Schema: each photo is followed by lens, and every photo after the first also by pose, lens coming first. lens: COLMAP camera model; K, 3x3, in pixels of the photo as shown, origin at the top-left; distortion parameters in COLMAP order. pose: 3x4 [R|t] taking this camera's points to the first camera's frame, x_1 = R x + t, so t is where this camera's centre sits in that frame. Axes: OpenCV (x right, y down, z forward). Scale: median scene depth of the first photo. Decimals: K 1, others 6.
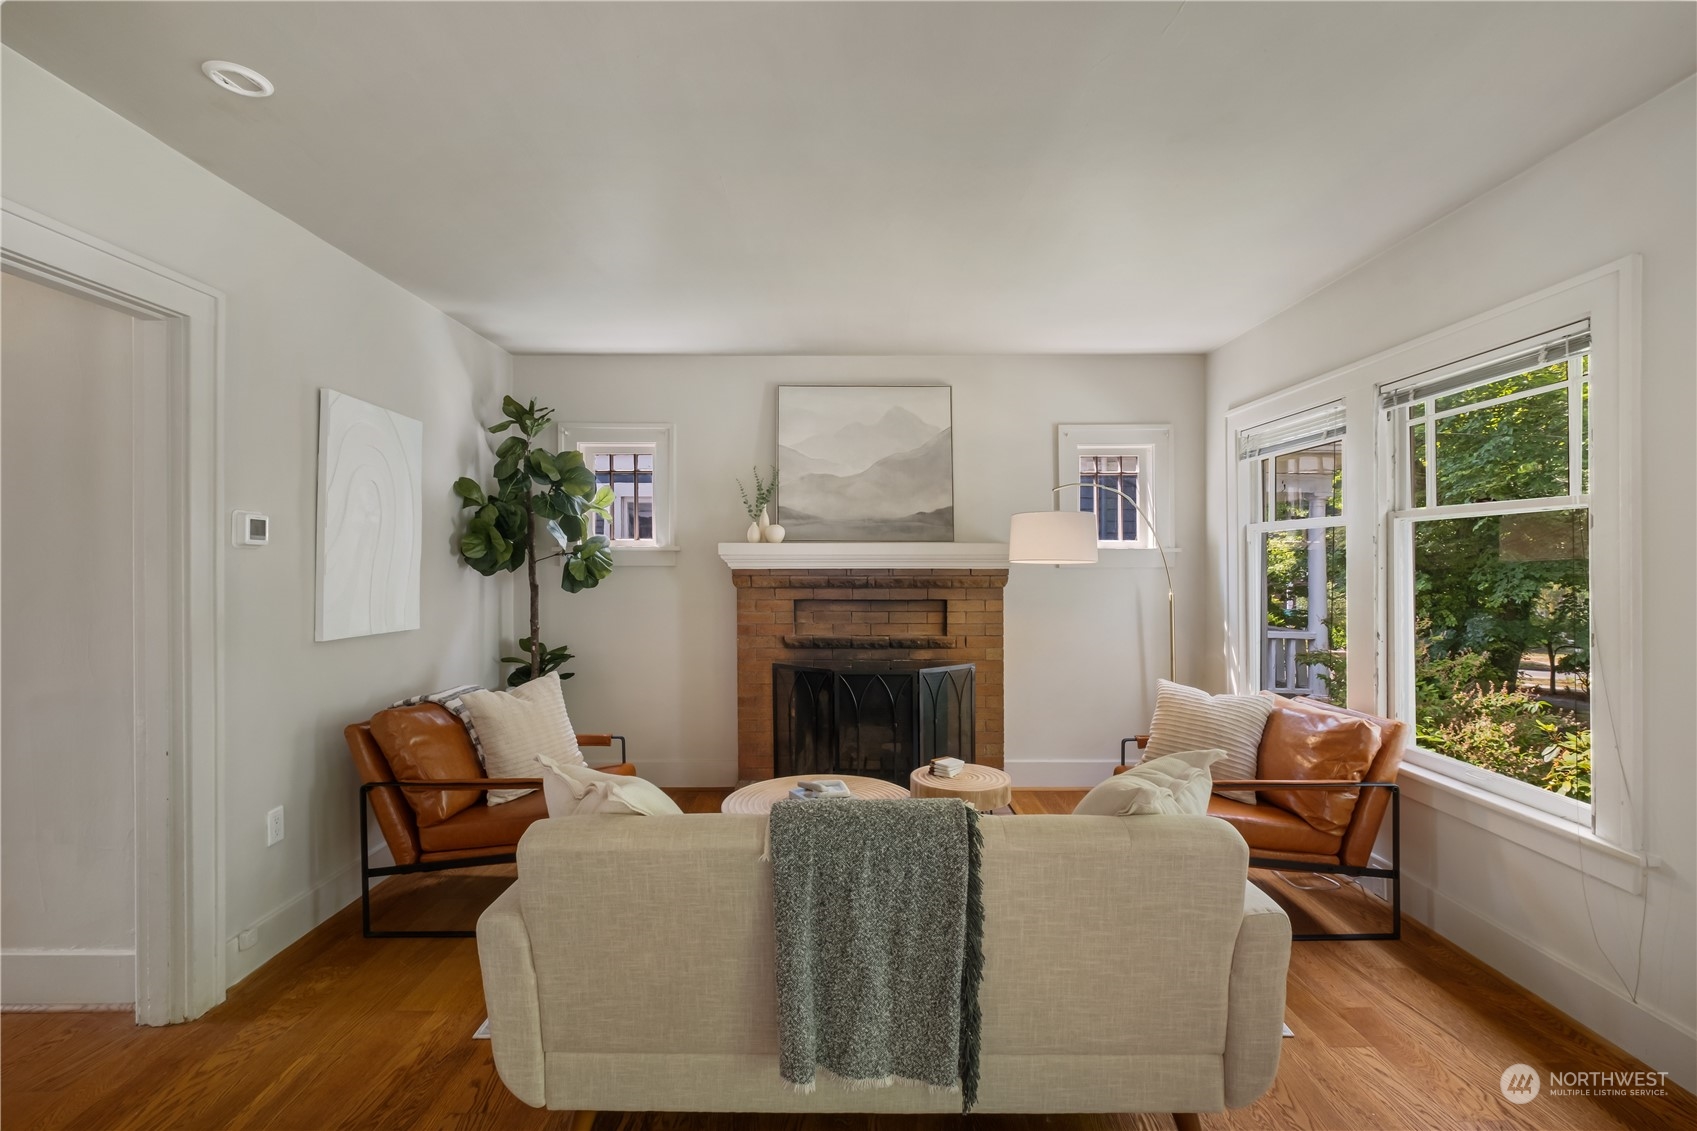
lens RADIAL K [[728.5, 0, 848.5], [0, 728.5, 565.5], [0, 0, 1]] dist [-0.013739, 0.006654]
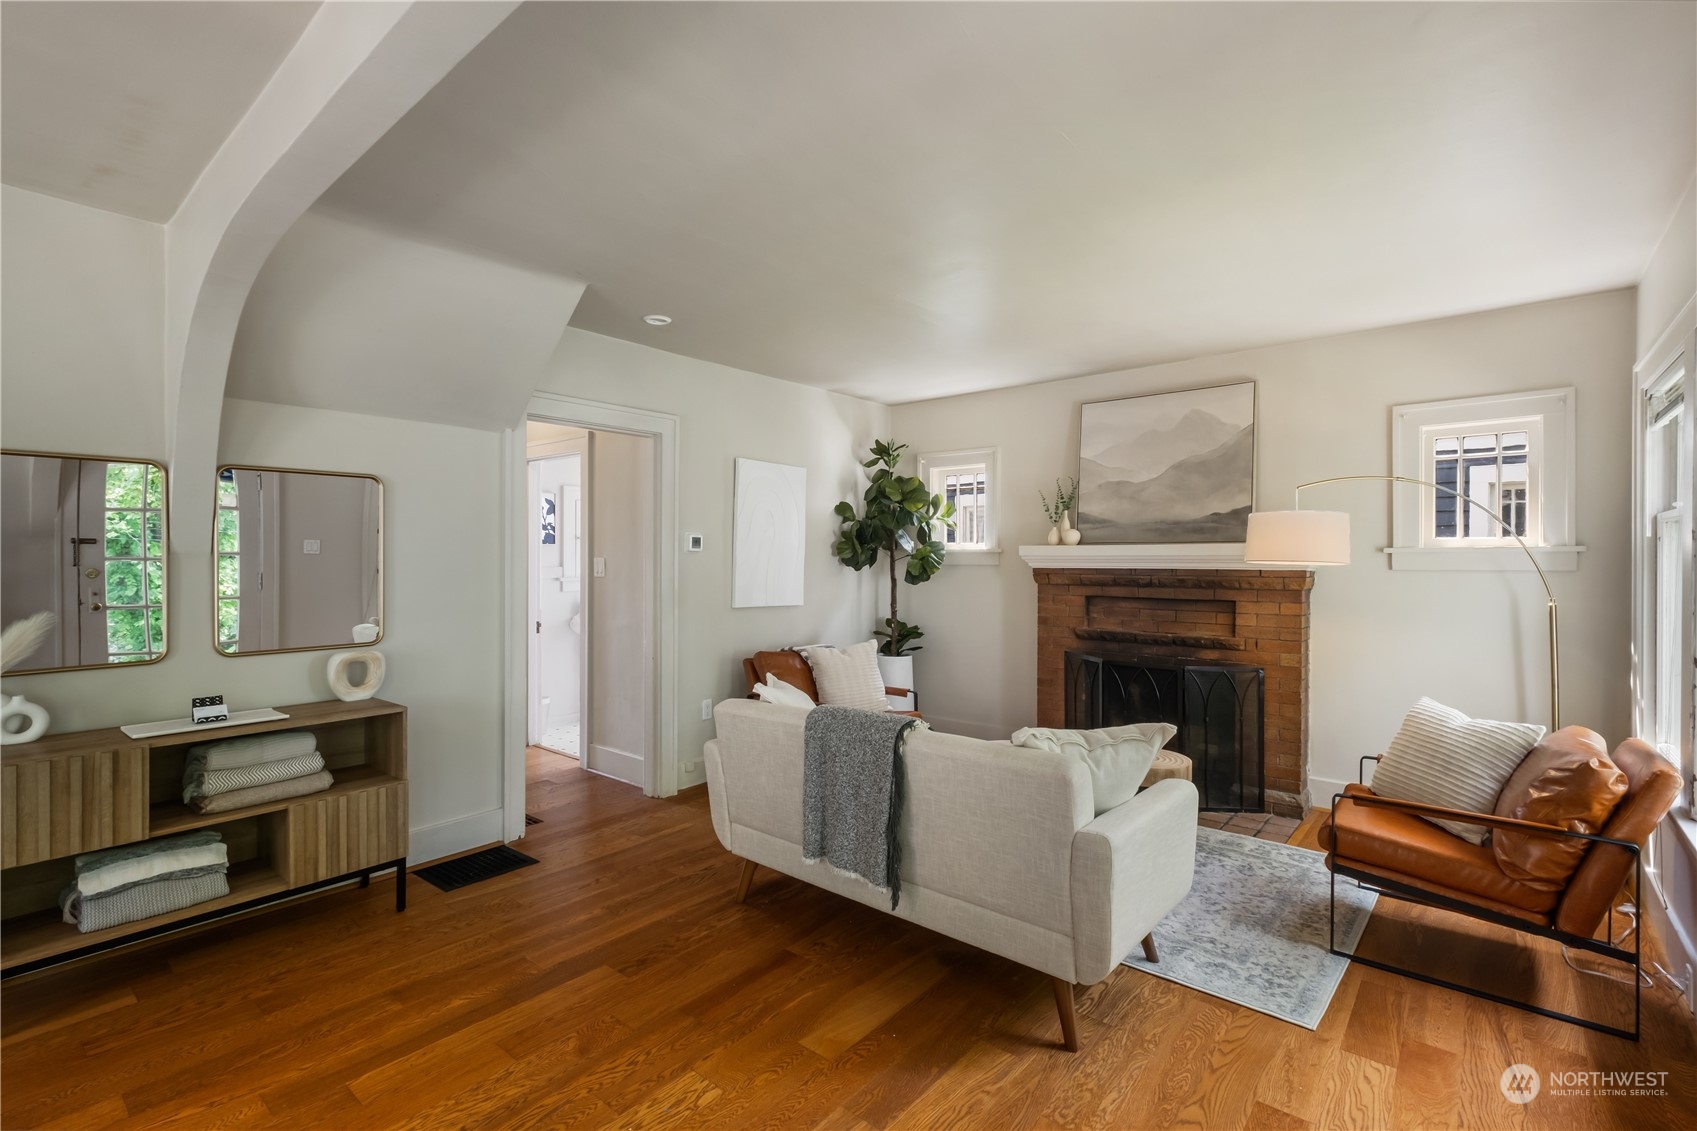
lens RADIAL K [[728.5, 0, 848.5], [0, 728.5, 565.5], [0, 0, 1]] dist [-0.013739, 0.006654]
pose [[0.775628, 0.007106, -0.631151, 0.350264], [-0.006768, 0.999973, 0.002942, -0.000336], [0.631154, 0.001990, 0.775655, -0.095044]]
